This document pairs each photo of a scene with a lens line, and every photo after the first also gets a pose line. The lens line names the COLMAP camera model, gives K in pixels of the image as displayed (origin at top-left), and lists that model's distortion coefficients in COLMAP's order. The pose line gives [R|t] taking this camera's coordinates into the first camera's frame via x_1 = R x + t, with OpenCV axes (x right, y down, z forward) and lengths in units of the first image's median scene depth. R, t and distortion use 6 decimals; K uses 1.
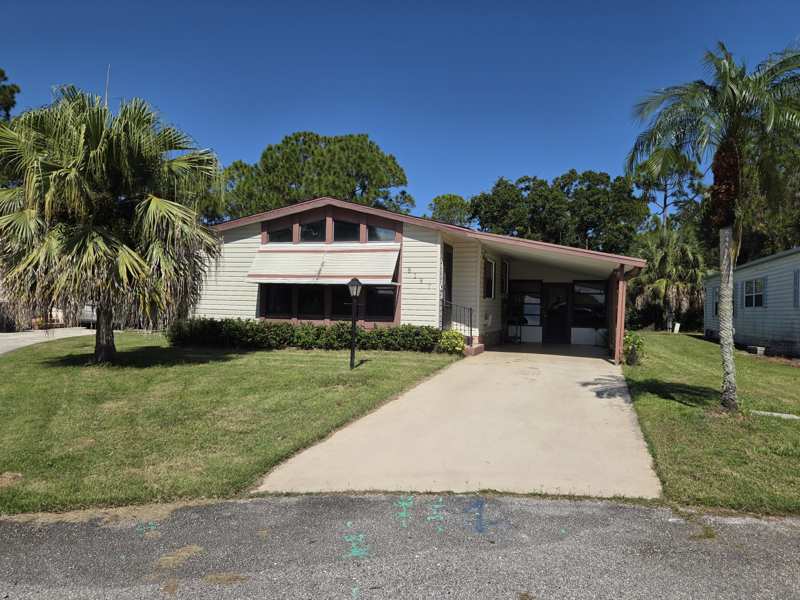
lens RADIAL K [[560.6, 0, 399.9], [0, 560.6, 299.3], [0, 0, 1]] dist [0.001169, 0.000160]
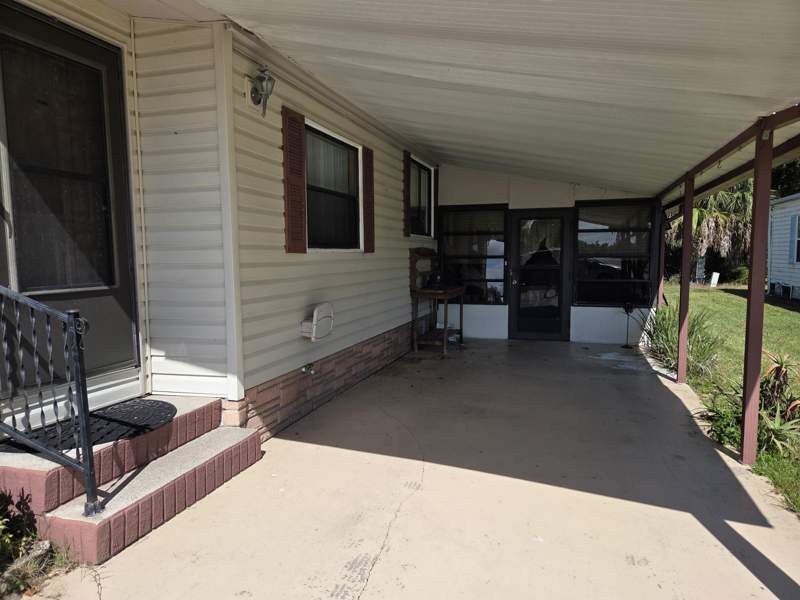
lens RADIAL K [[539.6, 0, 400.6], [0, 539.6, 302.1], [0, 0, 1]] dist [0.037164, 0.000952]
pose [[0.999385, -0.031516, 0.015345, 0.156758], [0.029787, 0.994314, 0.102238, -0.002511], [-0.018480, -0.101718, 0.994642, 0.552835]]
